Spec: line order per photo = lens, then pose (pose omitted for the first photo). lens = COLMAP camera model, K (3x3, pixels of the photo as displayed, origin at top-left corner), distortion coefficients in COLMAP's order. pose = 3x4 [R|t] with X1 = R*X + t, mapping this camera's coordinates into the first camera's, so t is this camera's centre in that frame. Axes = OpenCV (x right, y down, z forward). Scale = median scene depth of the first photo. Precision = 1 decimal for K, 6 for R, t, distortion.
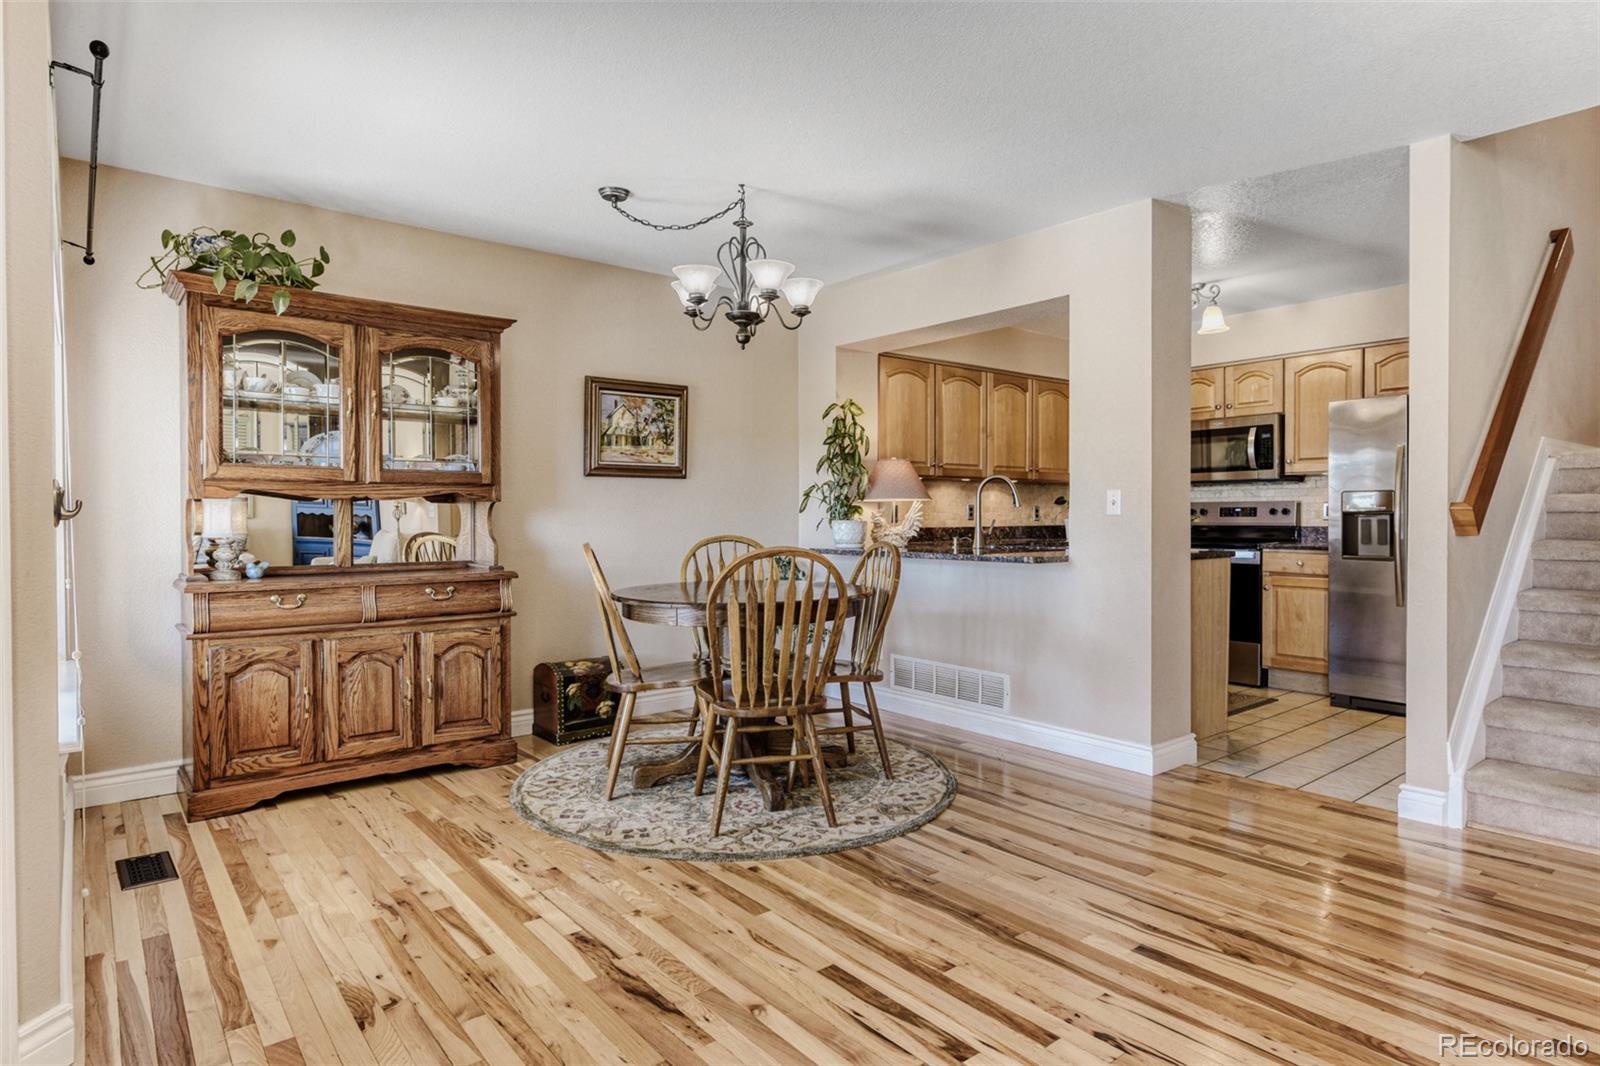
lens RADIAL K [[895.6, 0, 841.5], [0, 895.6, 529.7], [0, 0, 1]] dist [0.000522, 0.000032]
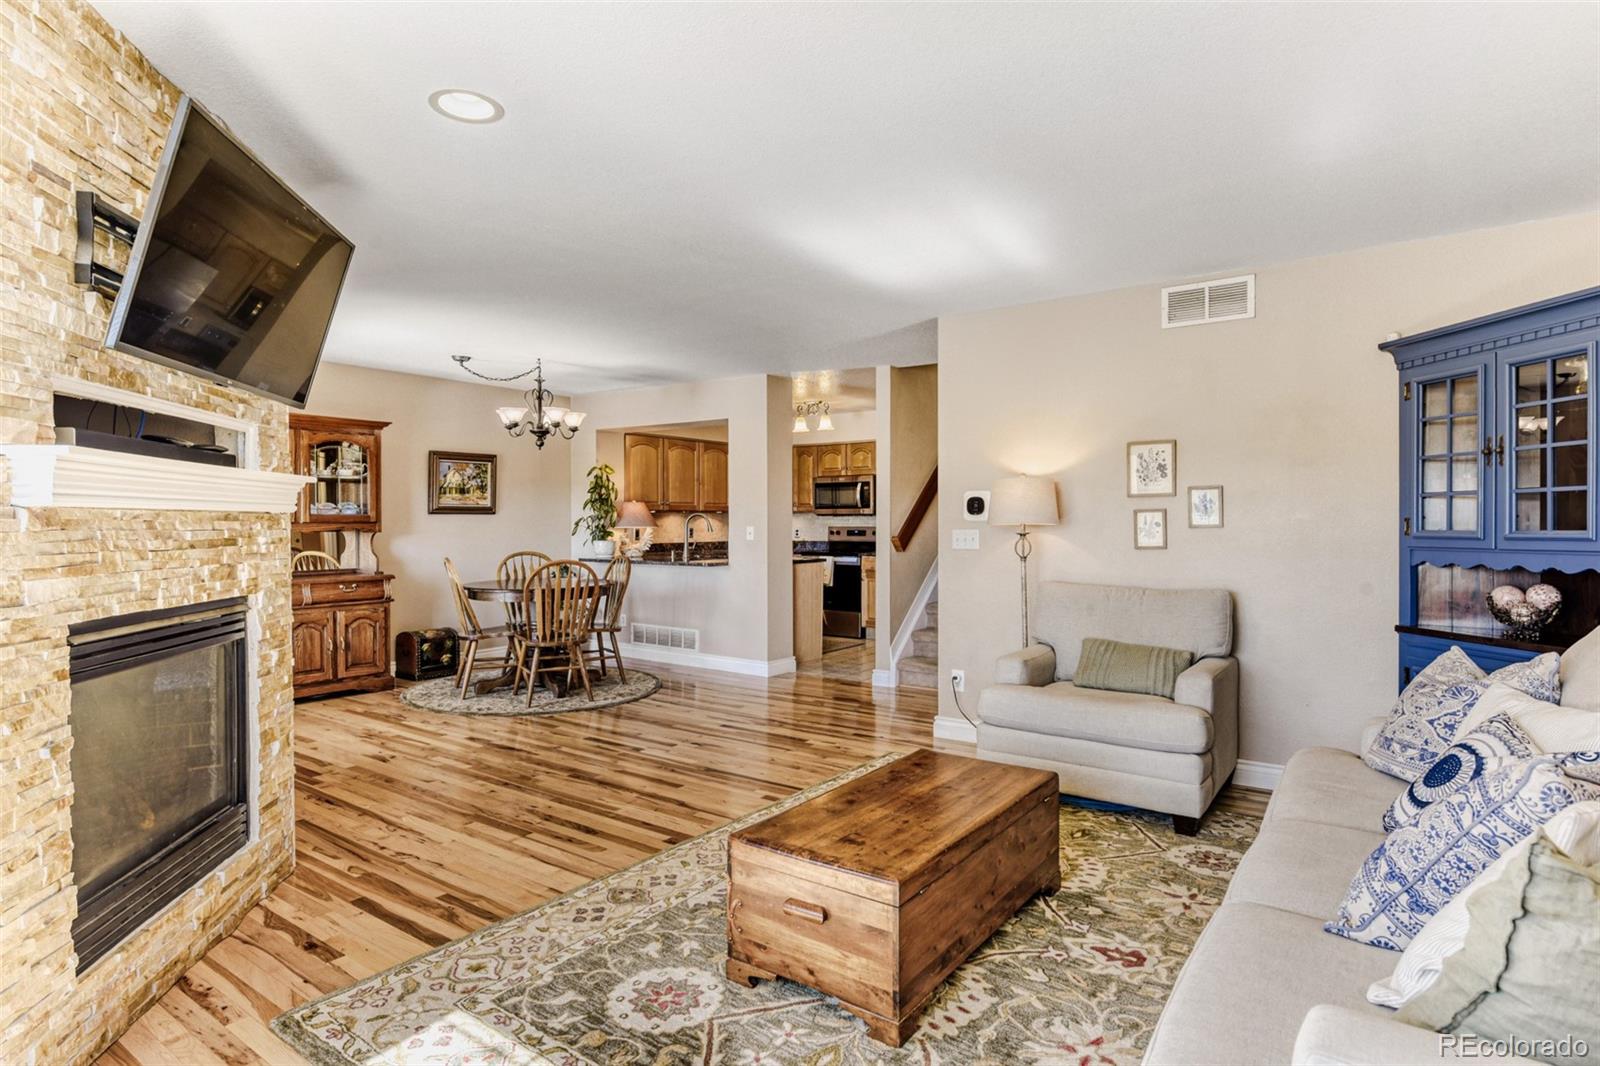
lens RADIAL K [[850.7, 0, 842.1], [0, 850.7, 539.0], [0, 0, 1]] dist [0.017485, -0.000109]
pose [[0.965170, -0.001939, 0.261617, 0.026022], [0.000252, 0.999979, 0.006485, -0.030497], [-0.261624, -0.006193, 0.965150, -0.767551]]
